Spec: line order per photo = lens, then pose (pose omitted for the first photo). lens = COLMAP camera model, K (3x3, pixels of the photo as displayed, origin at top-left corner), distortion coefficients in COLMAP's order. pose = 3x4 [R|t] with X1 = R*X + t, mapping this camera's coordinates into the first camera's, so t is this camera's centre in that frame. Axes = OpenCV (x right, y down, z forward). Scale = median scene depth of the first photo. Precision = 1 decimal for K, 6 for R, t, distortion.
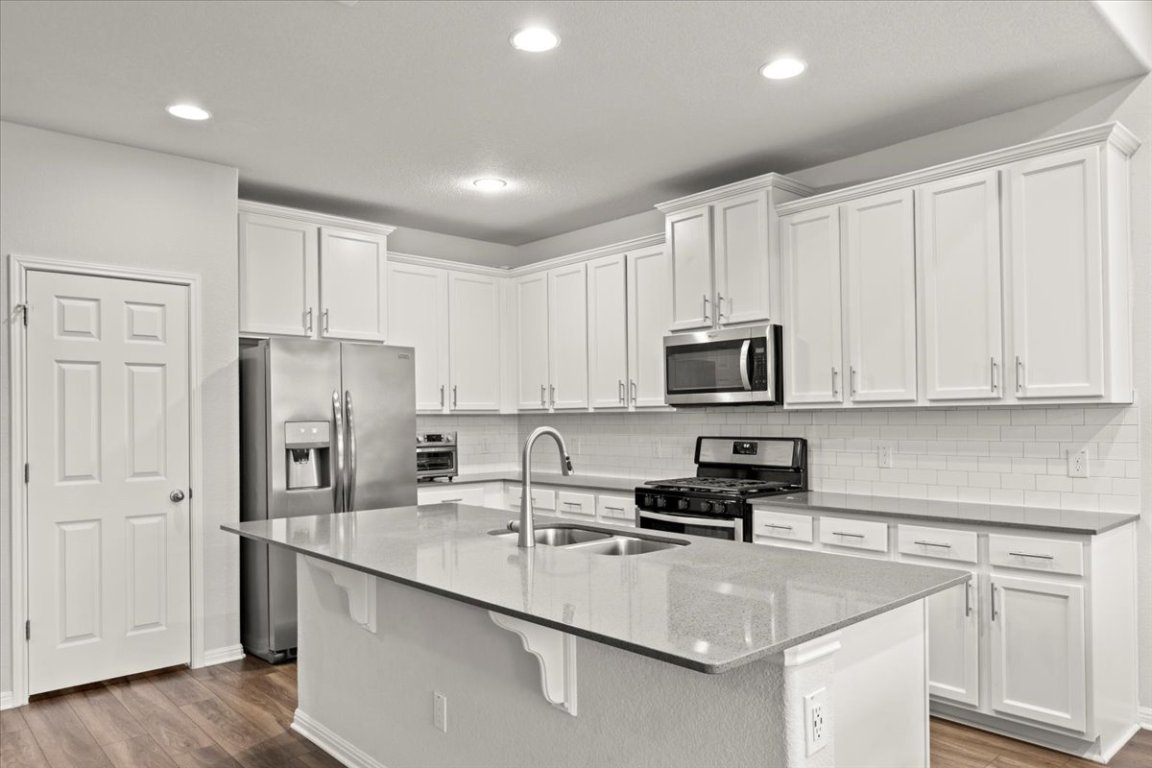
lens RADIAL K [[770.7, 0, 583.7], [0, 770.7, 409.0], [0, 0, 1]] dist [0.002548, -0.005884]
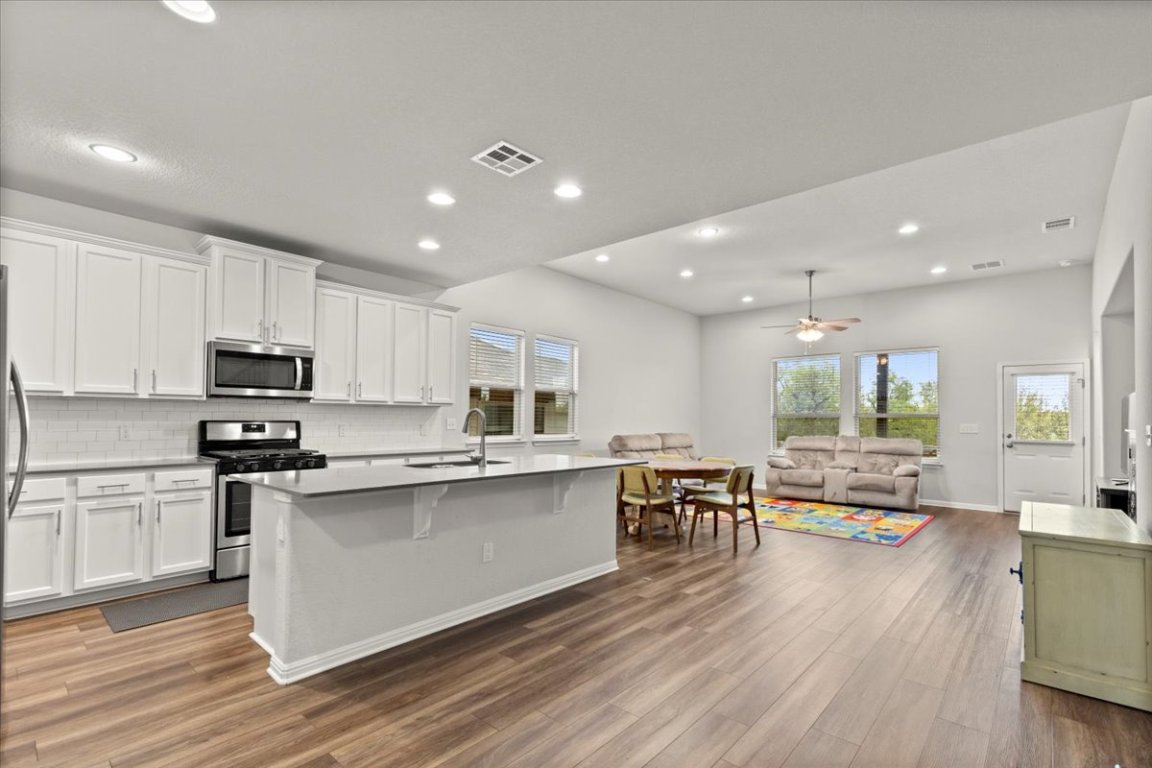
lens RADIAL K [[531.4, 0, 579.9], [0, 531.4, 410.9], [0, 0, 1]] dist [0.014052, 0.000697]
pose [[-0.102032, 0.019959, 0.994581, -0.946275], [-0.024194, 0.999453, -0.022538, 0.029431], [-0.994487, -0.026363, -0.101493, 0.543904]]
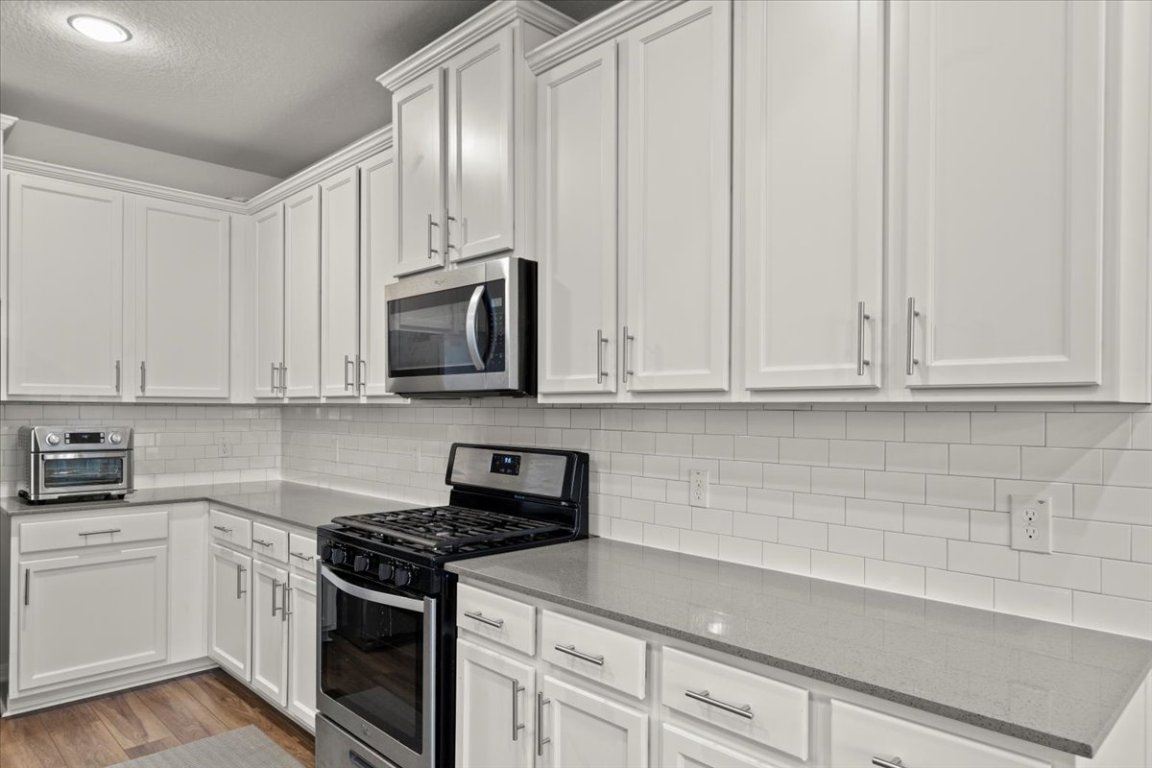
lens RADIAL K [[711.8, 0, 586.8], [0, 711.8, 407.3], [0, 0, 1]] dist [0.004916, 0.004523]
pose [[0.999263, 0.015703, 0.035012, 0.281977], [-0.016067, 0.999820, 0.010121, -0.002935], [-0.034847, -0.010676, 0.999336, 0.459675]]
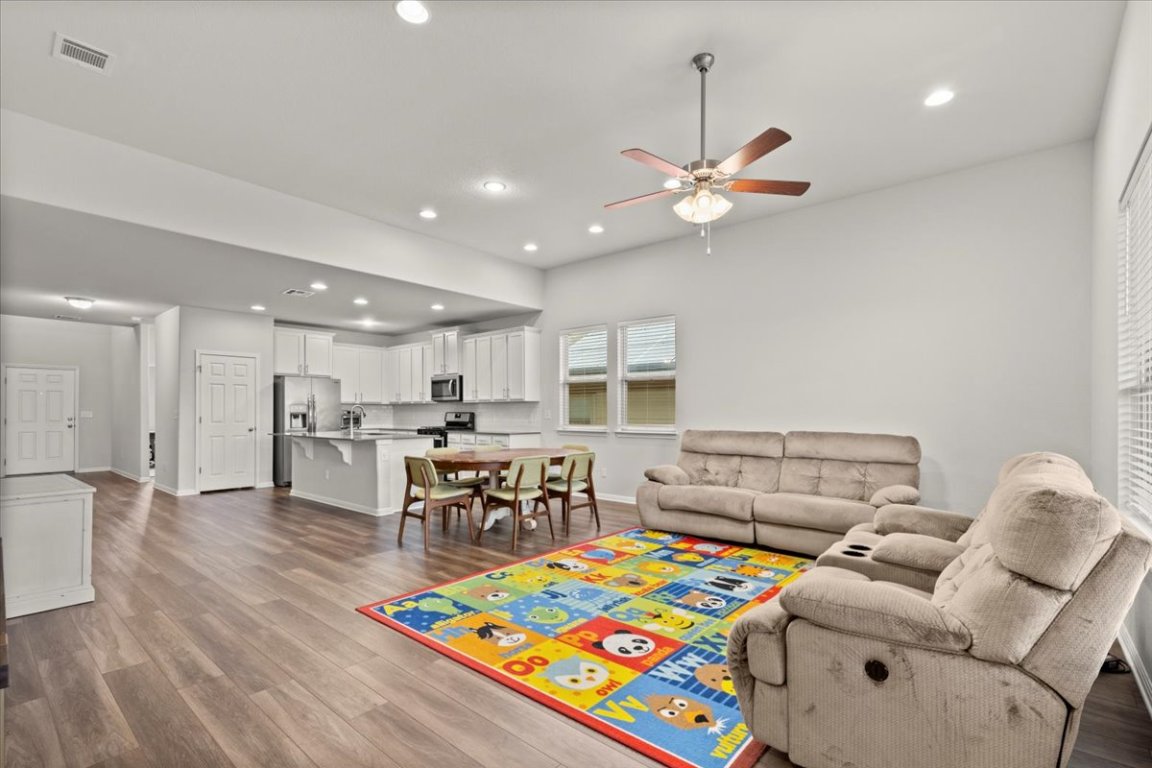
lens RADIAL K [[531.4, 0, 585.4], [0, 531.4, 407.0], [0, 0, 1]] dist [0.014052, 0.000697]
pose [[0.993369, 0.010375, 0.114497, 0.507685], [-0.010403, 0.999946, -0.000359, 0.014382], [-0.114495, -0.000834, 0.993424, -1.173257]]
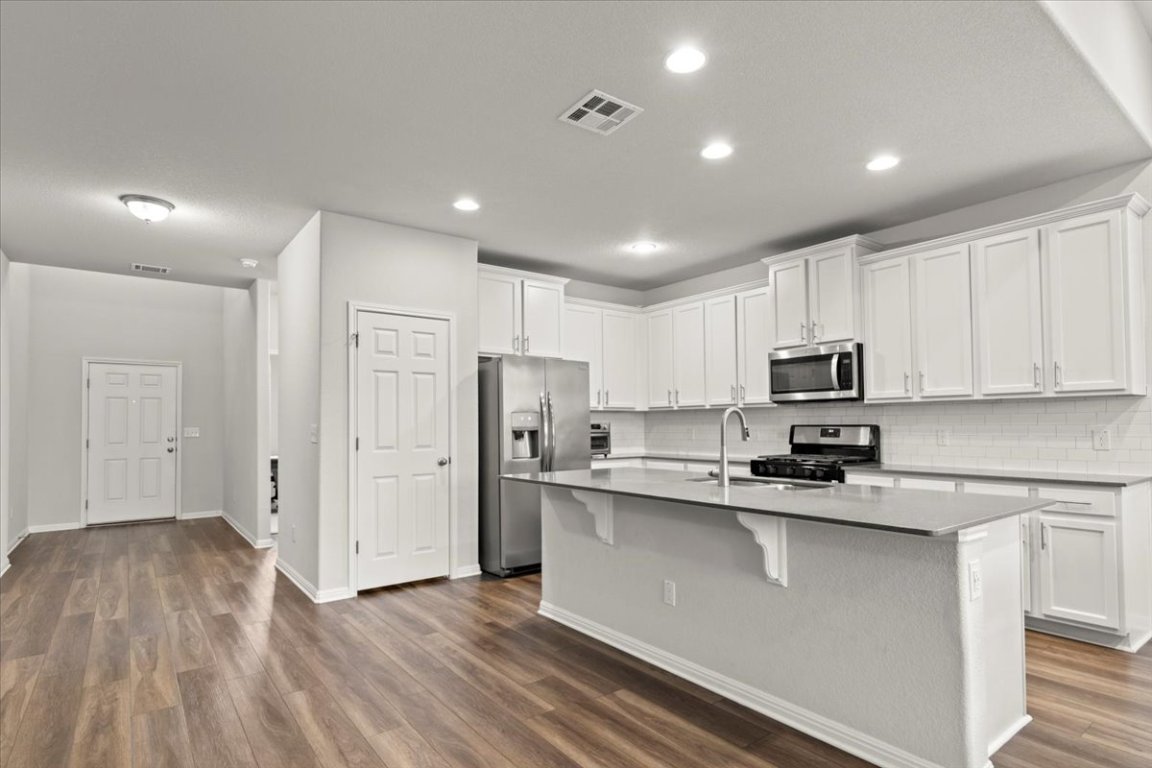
lens RADIAL K [[595.6, 0, 580.6], [0, 595.6, 408.0], [0, 0, 1]] dist [0.005935, -0.003486]
pose [[0.995742, -0.000003, -0.092188, -0.153455], [-0.001500, 0.999867, -0.016234, 0.027152], [0.092176, 0.016303, 0.995609, -0.120720]]
